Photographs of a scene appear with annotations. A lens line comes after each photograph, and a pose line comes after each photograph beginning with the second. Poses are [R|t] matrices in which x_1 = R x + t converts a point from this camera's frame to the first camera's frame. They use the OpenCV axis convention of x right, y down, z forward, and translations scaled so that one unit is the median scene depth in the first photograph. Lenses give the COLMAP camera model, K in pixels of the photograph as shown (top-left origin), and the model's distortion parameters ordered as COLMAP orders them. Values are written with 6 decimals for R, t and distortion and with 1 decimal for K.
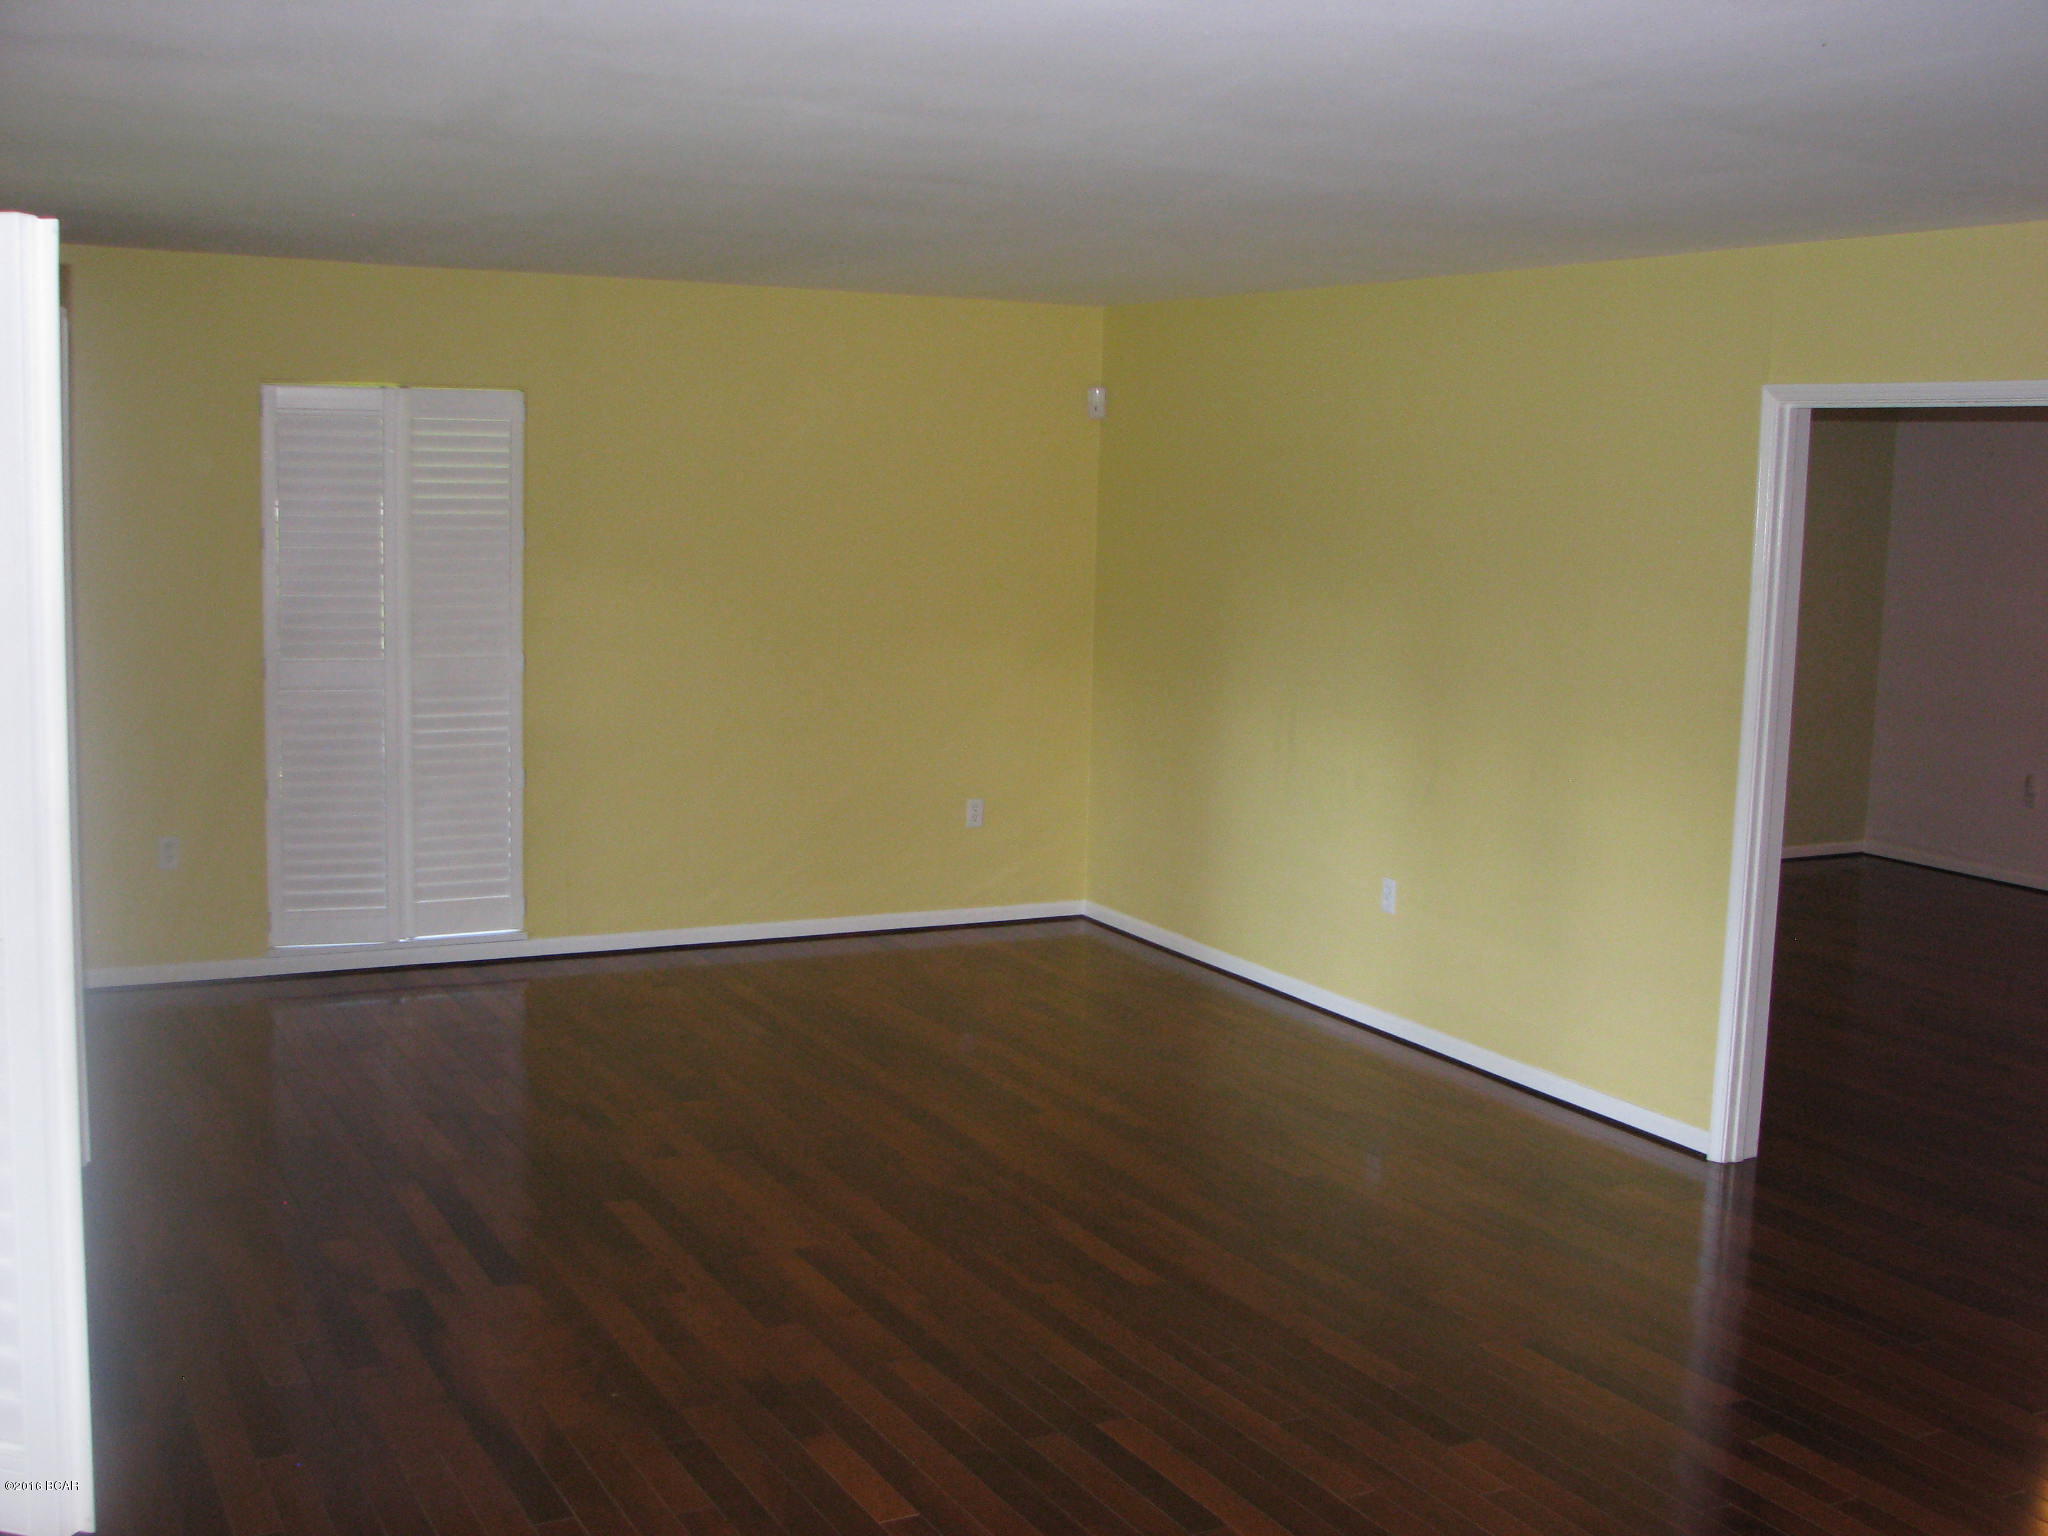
lens RADIAL K [[2199.1, 0, 1024.0], [0, 2199.1, 768.0], [0, 0, 1]] dist [-0.148643, -0.001732]
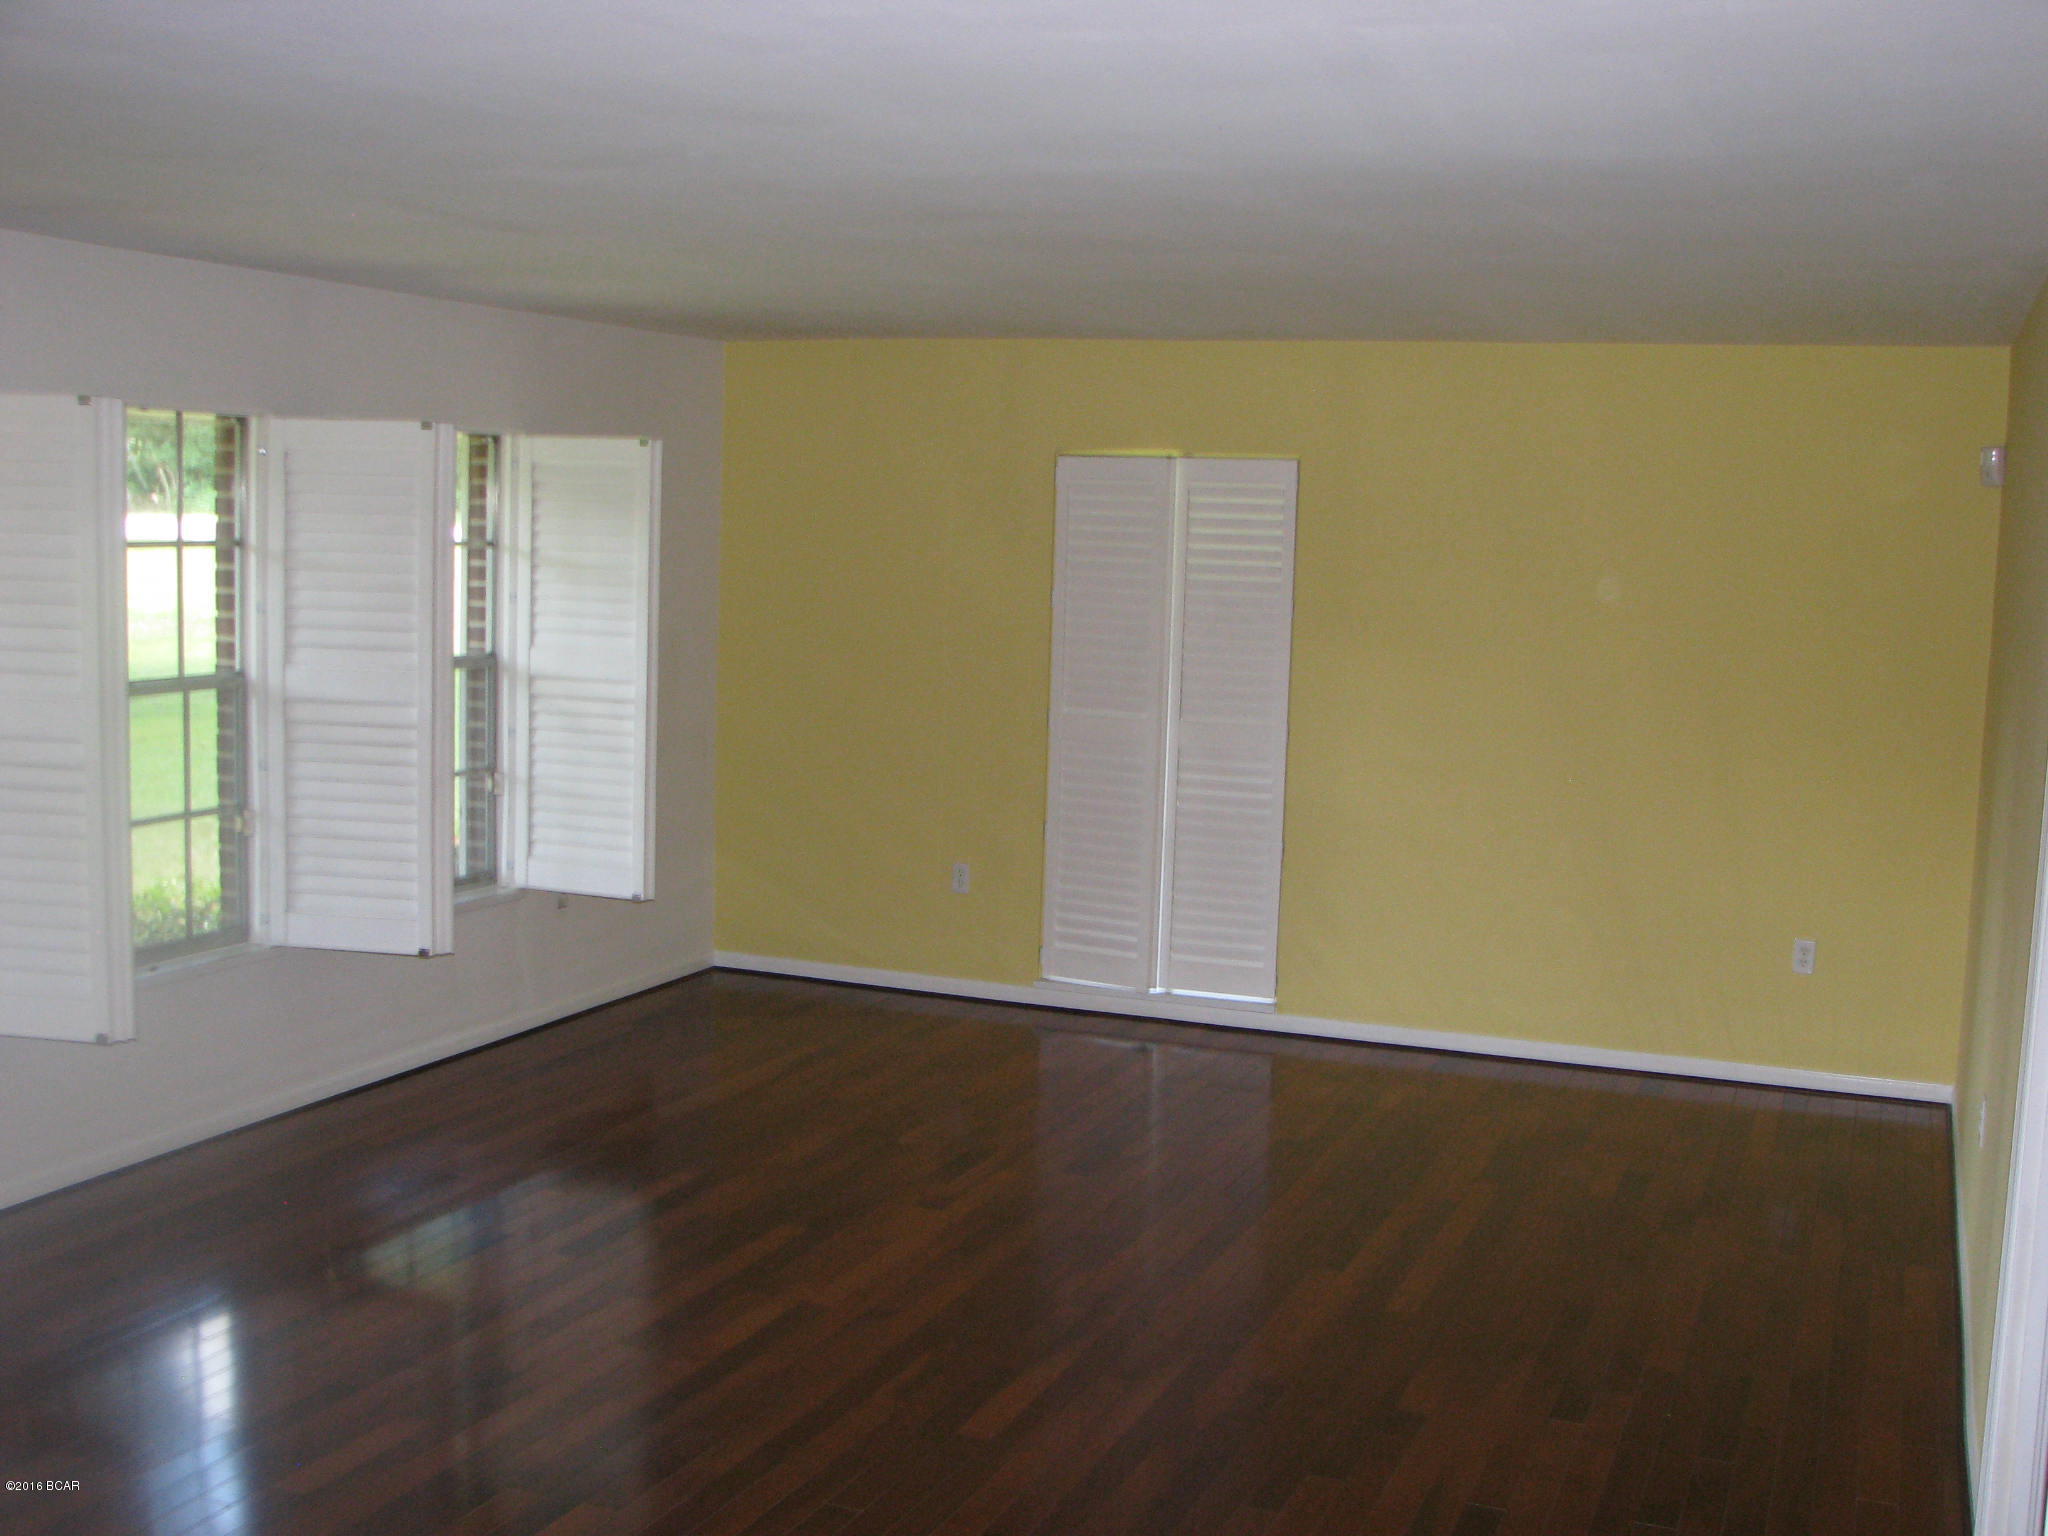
lens RADIAL K [[2199.1, 0, 1024.0], [0, 2199.1, 768.0], [0, 0, 1]] dist [-0.148643, -0.001732]
pose [[0.636194, 0.077696, -0.767607, 0.461883], [-0.112736, 0.993599, 0.007135, -0.026007], [0.763249, 0.081998, 0.640881, 0.274727]]
